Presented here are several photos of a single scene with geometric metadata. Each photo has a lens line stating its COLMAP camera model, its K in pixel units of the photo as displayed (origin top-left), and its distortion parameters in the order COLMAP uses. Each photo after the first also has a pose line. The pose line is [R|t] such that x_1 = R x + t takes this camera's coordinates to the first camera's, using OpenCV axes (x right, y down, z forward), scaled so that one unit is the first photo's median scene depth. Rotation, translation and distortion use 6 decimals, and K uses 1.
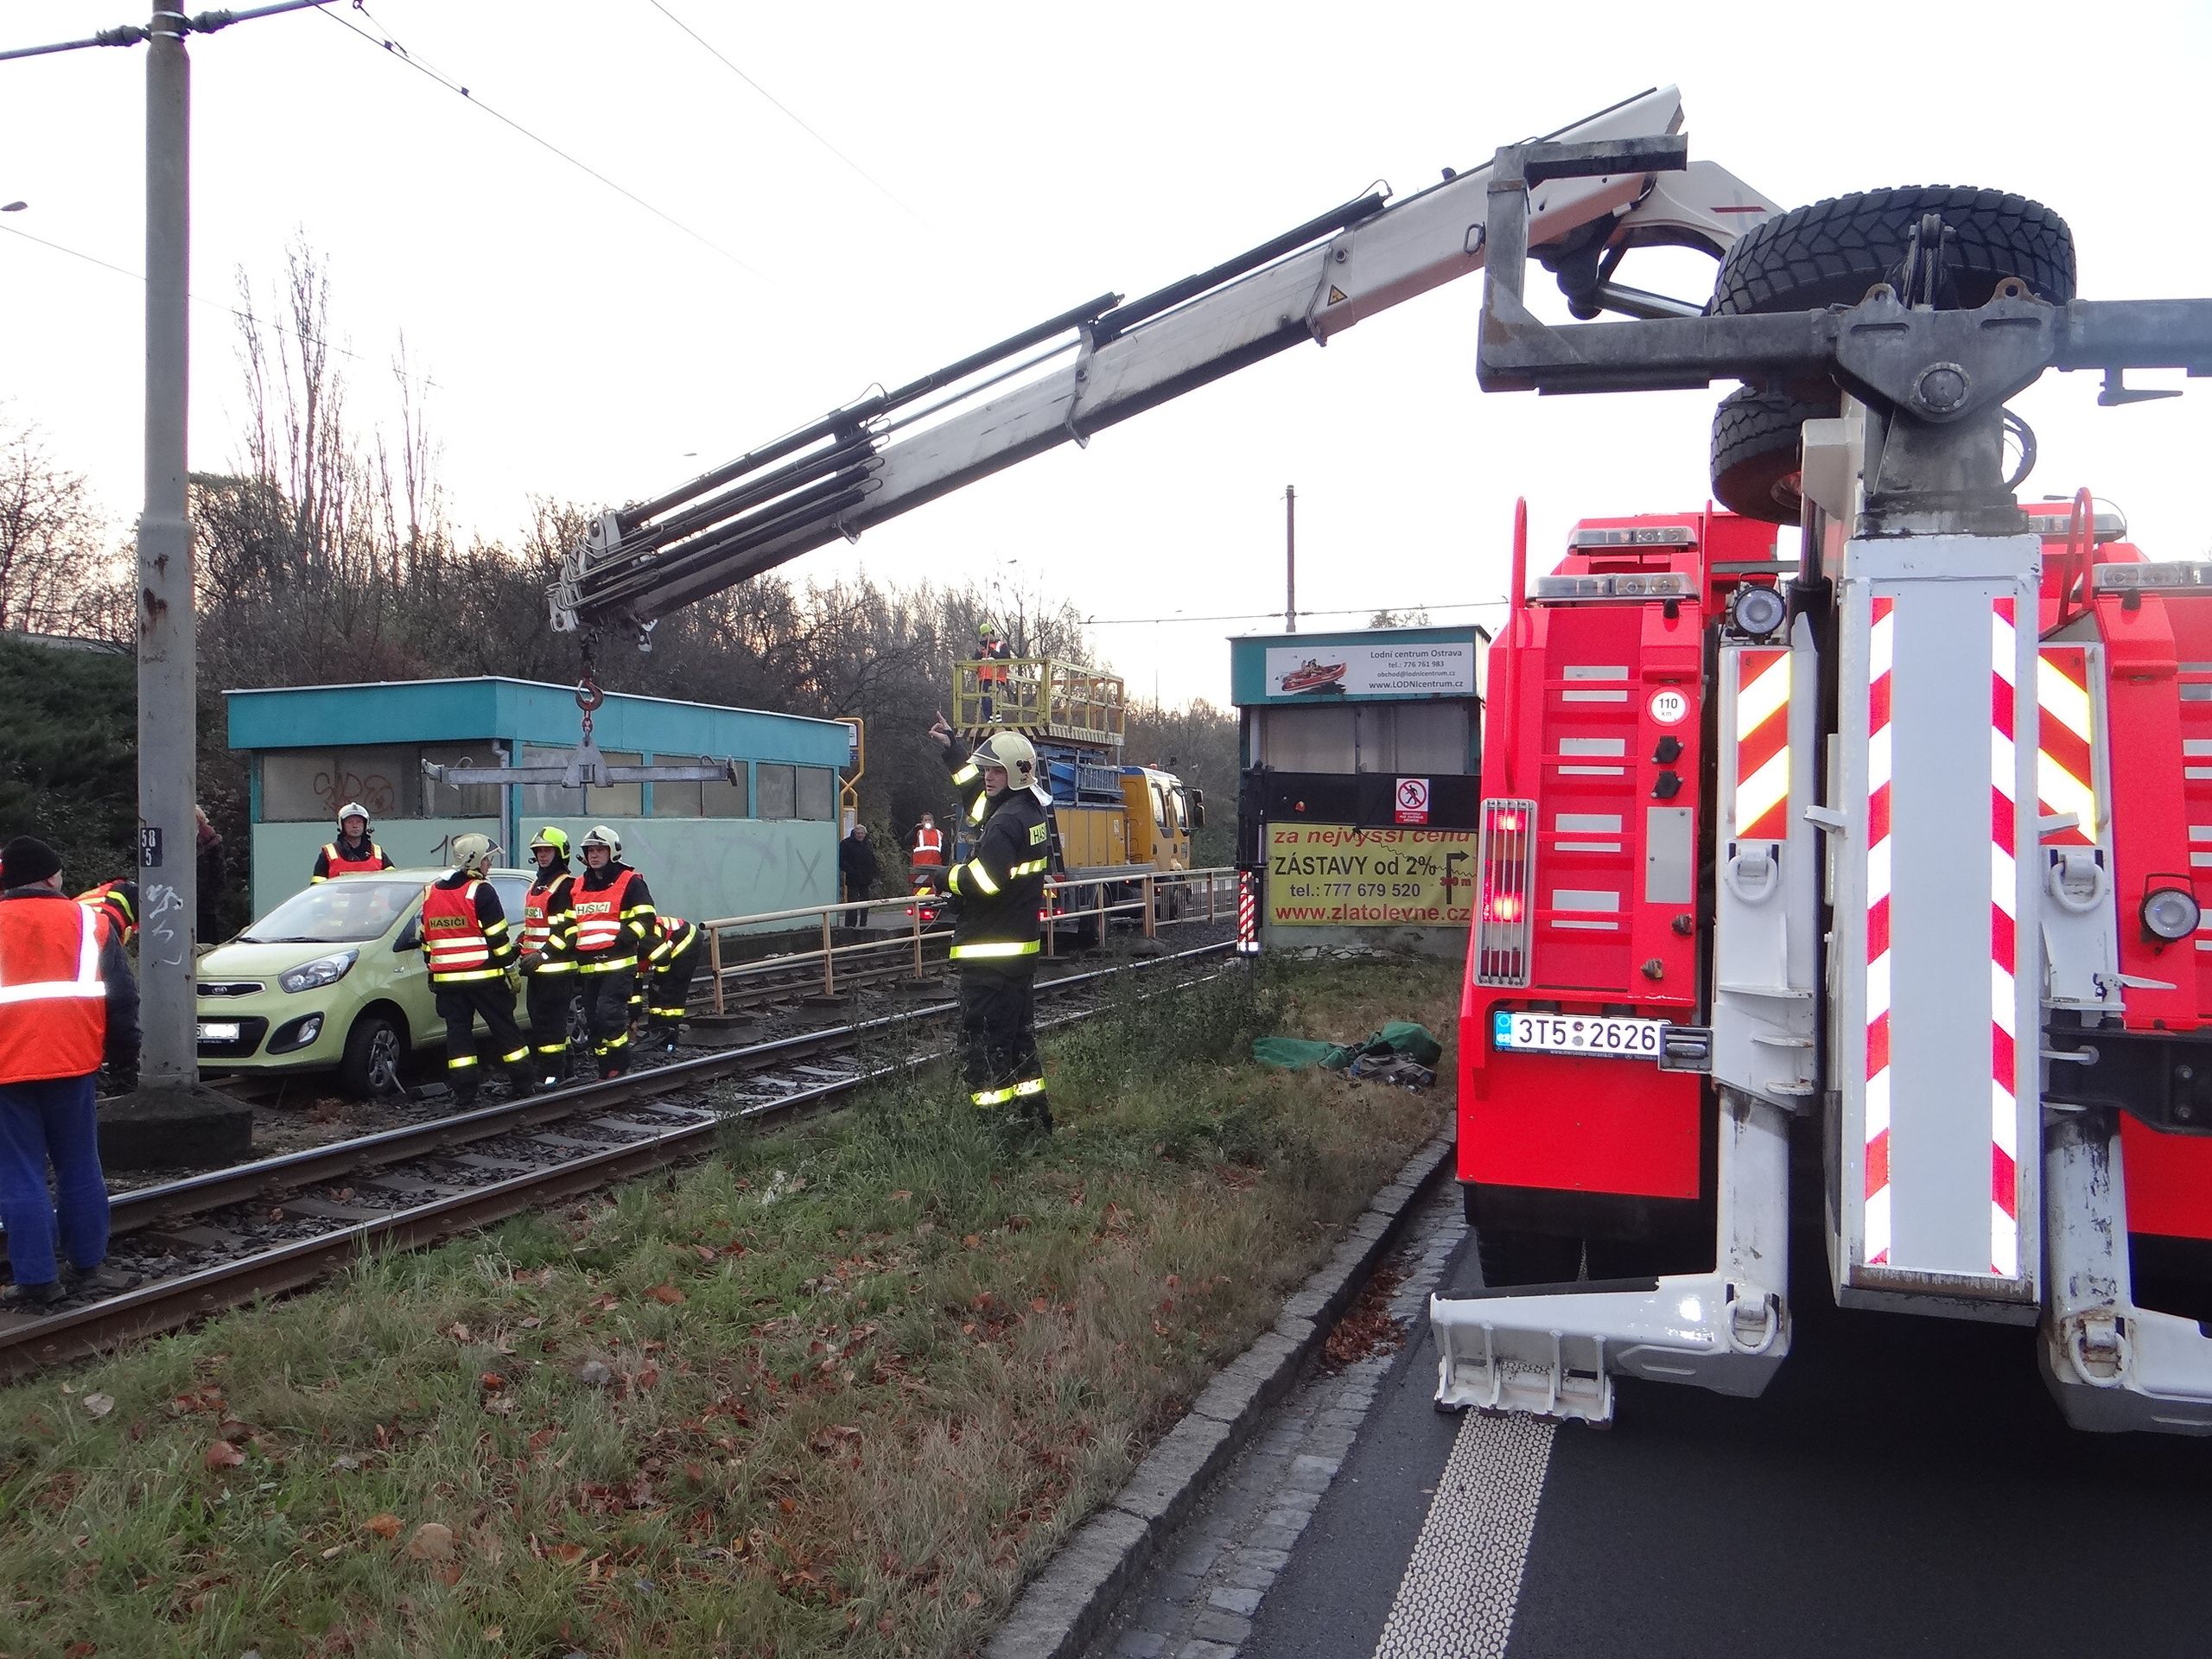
lens RADIAL K [[1786.3, 0, 1094.1], [0, 1786.3, 824.0], [0, 0, 1]] dist [0.001364, 0.002107]
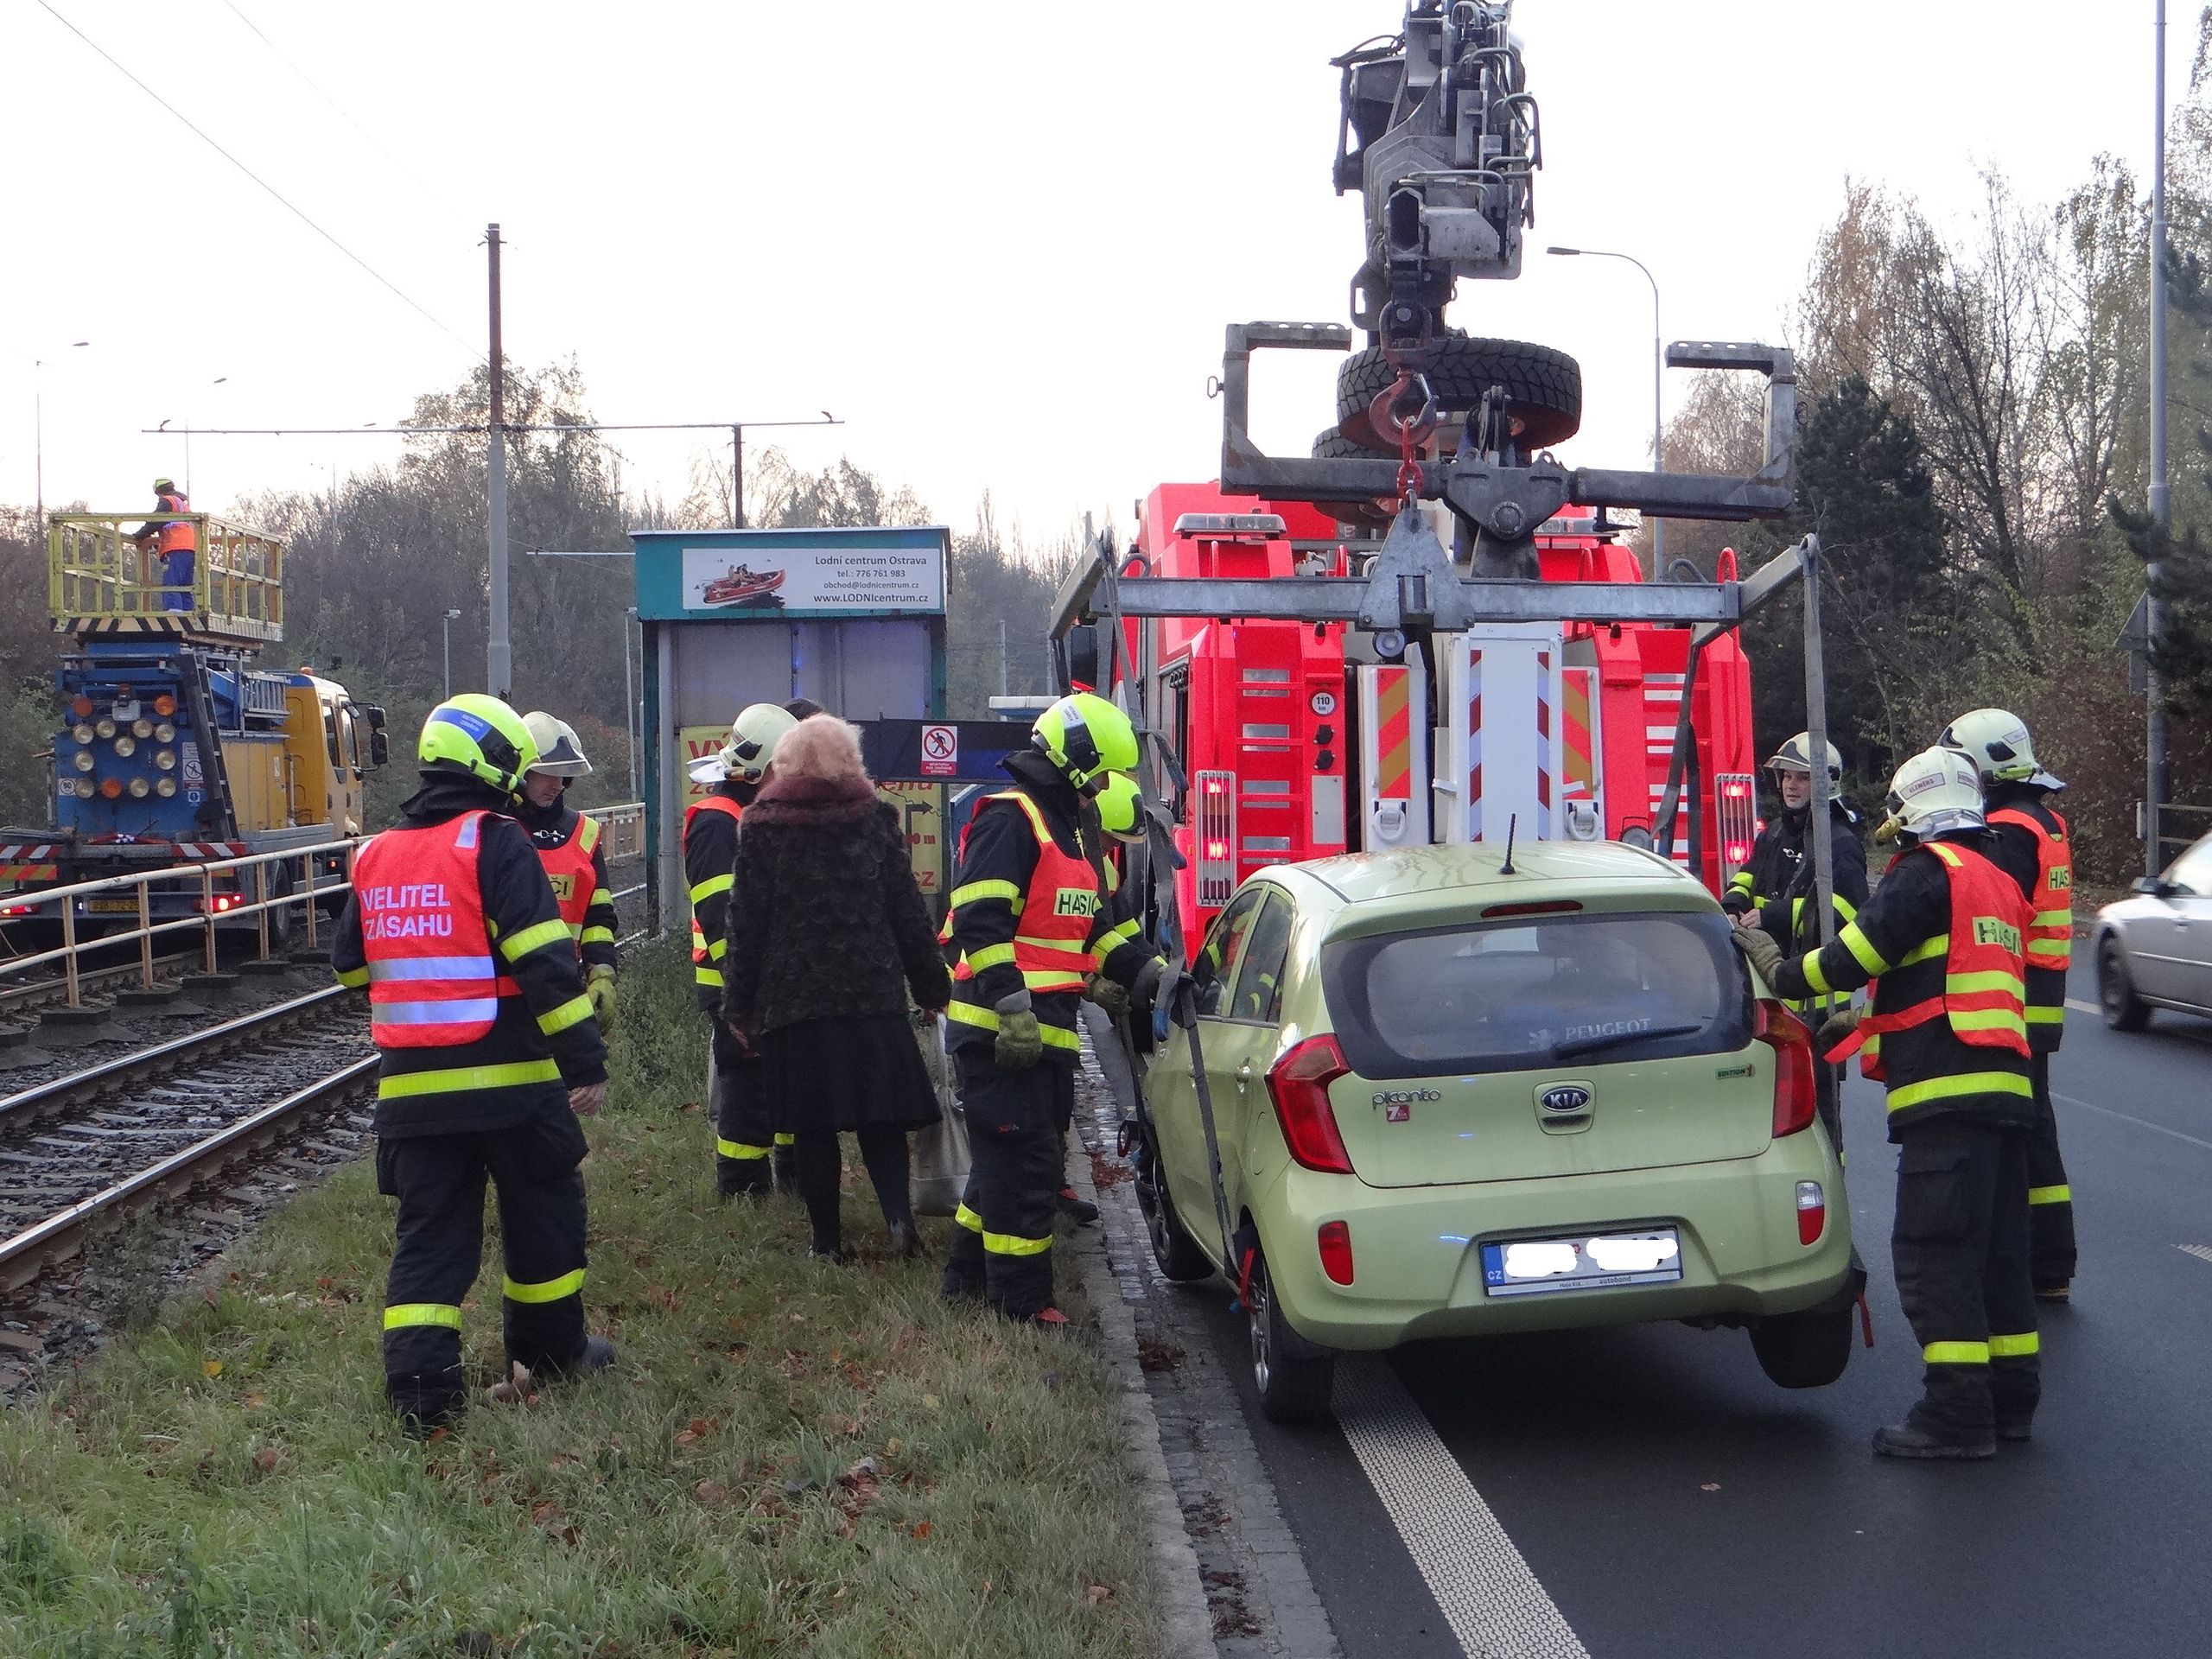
lens RADIAL K [[3437.9, 0, 1051.0], [0, 3437.9, 821.1], [0, 0, 1]] dist [0.041458, -0.115037]
pose [[0.940993, -0.013924, 0.338140, -0.621582], [0.006112, 0.999690, 0.024155, -0.030972], [-0.338371, -0.020663, 0.940786, -1.148849]]
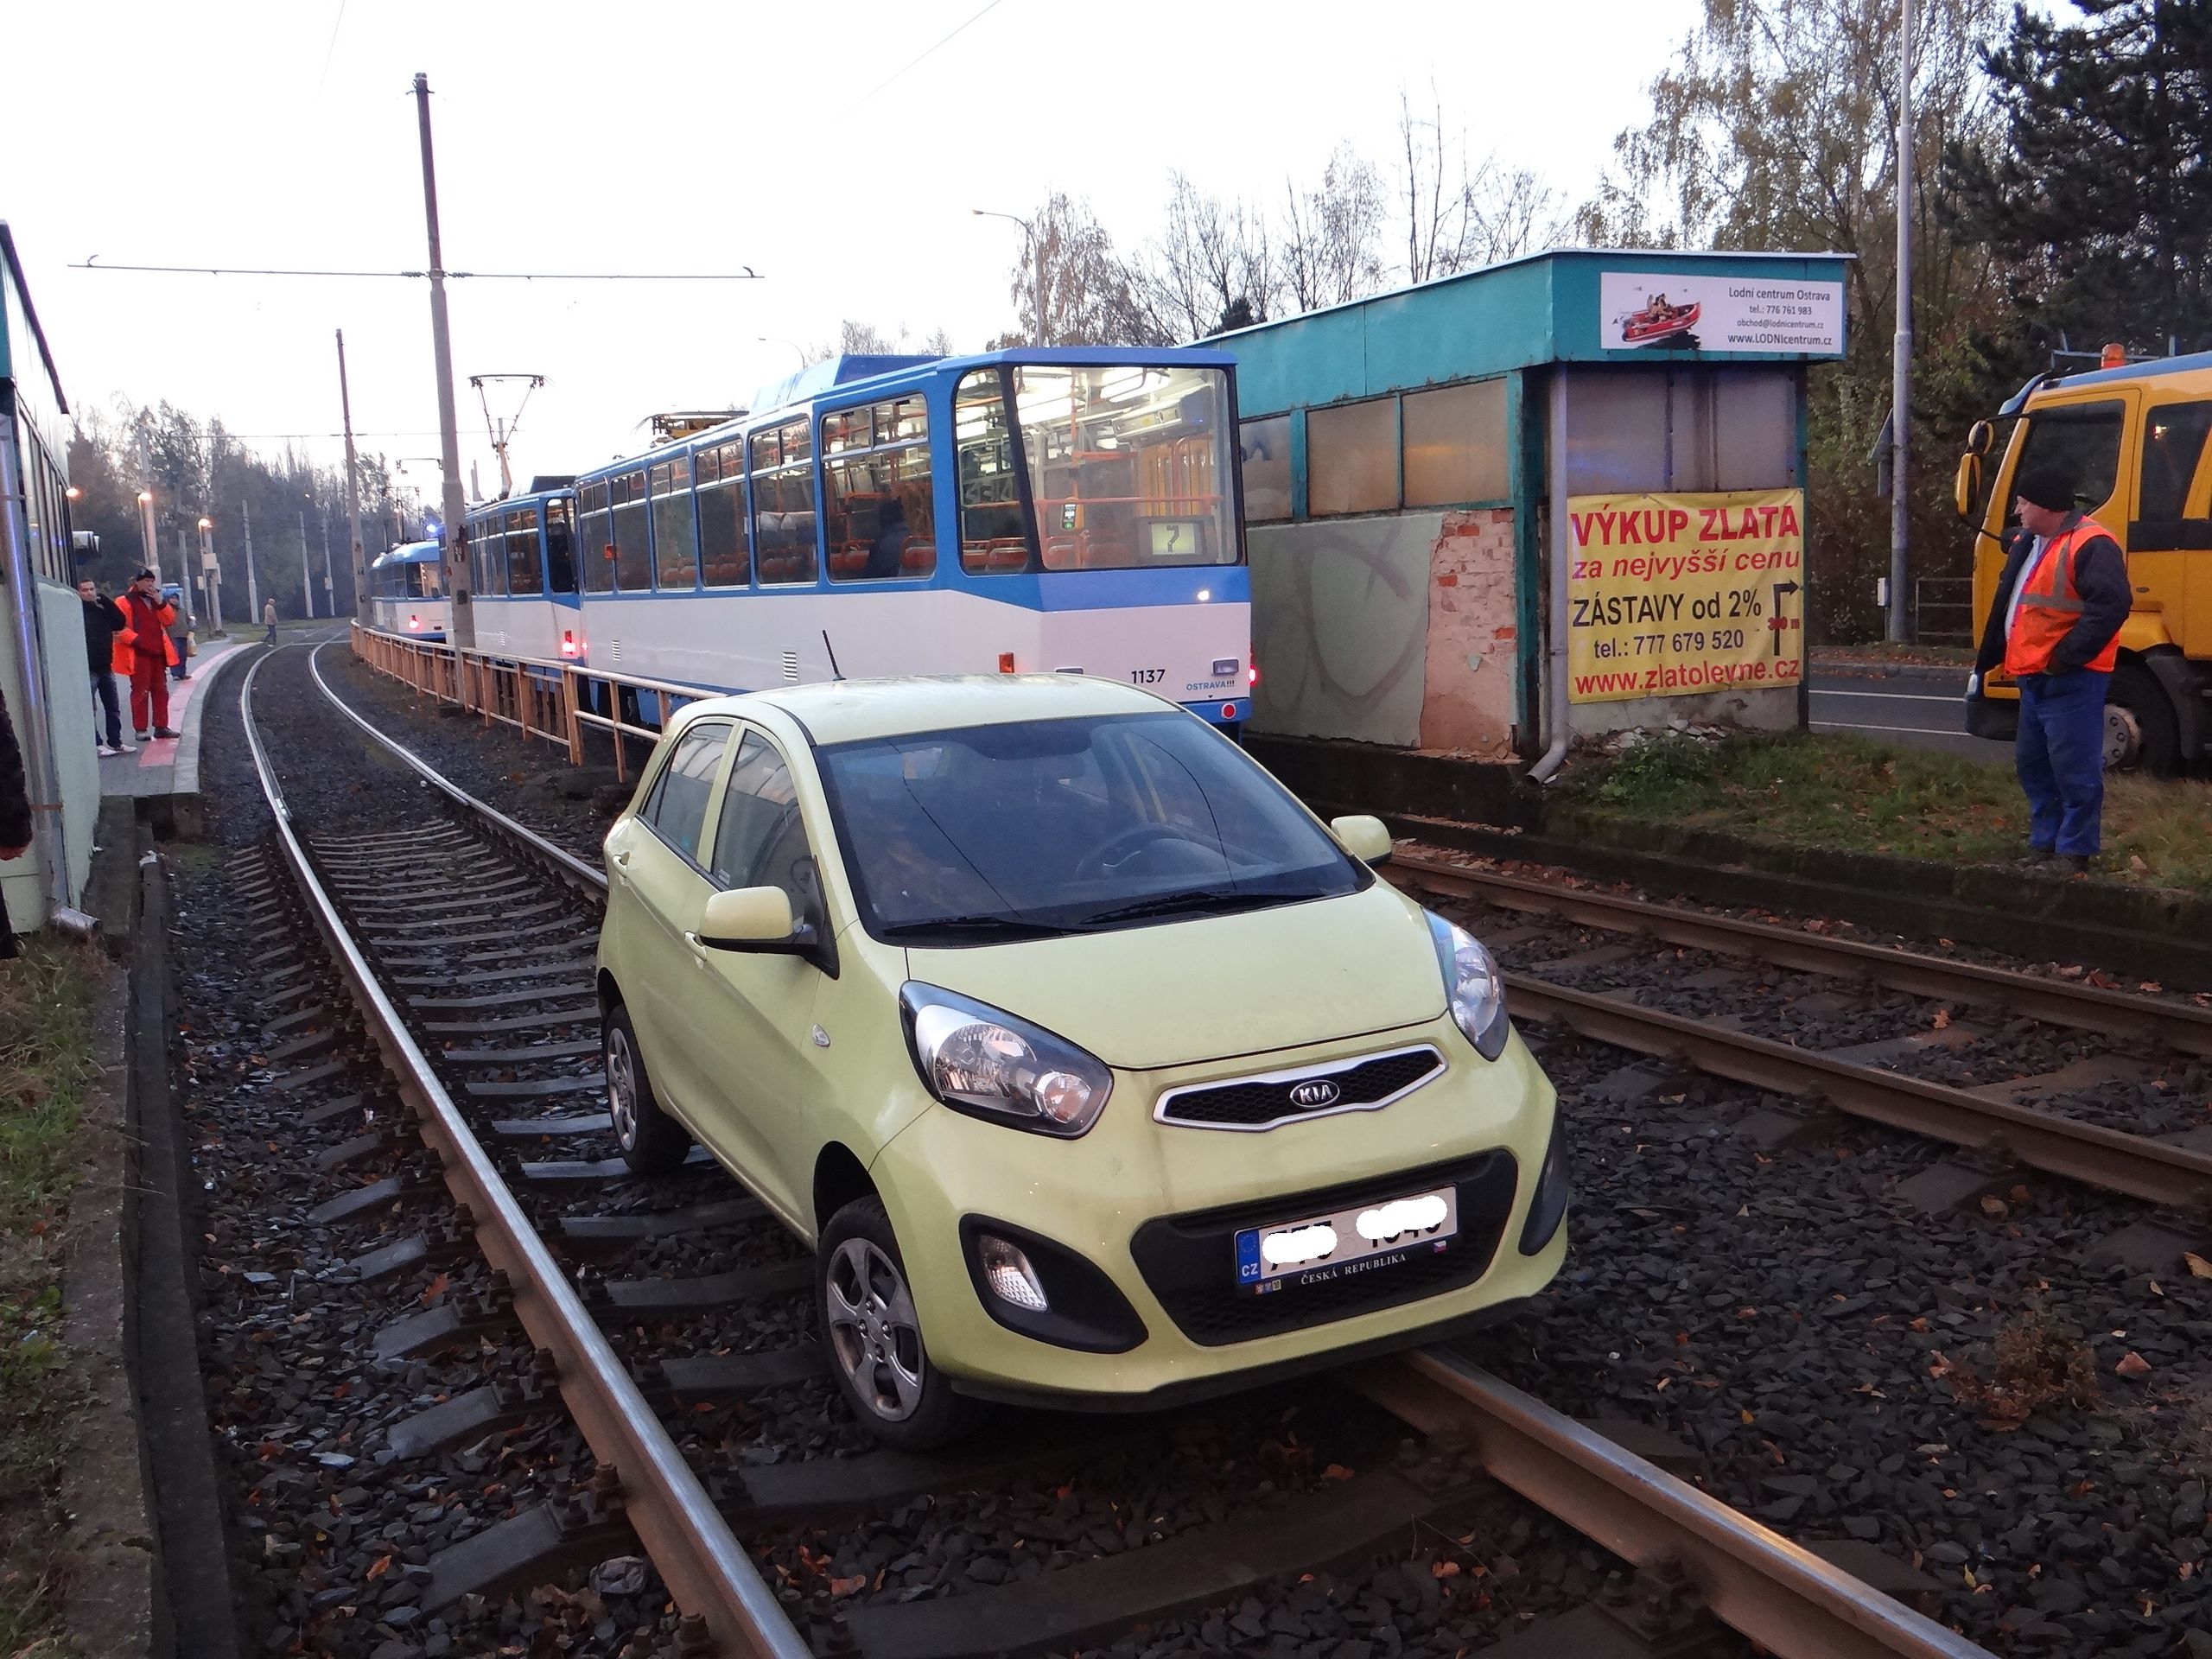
lens RADIAL K [[2040.2, 0, 1106.0], [0, 2040.2, 829.5], [0, 0, 1]] dist [0.016087, -0.012096]
pose [[0.722501, -0.110476, 0.682486, -1.289936], [0.033950, 0.991629, 0.124577, 0.006138], [-0.690536, -0.066837, 0.720203, 1.345220]]
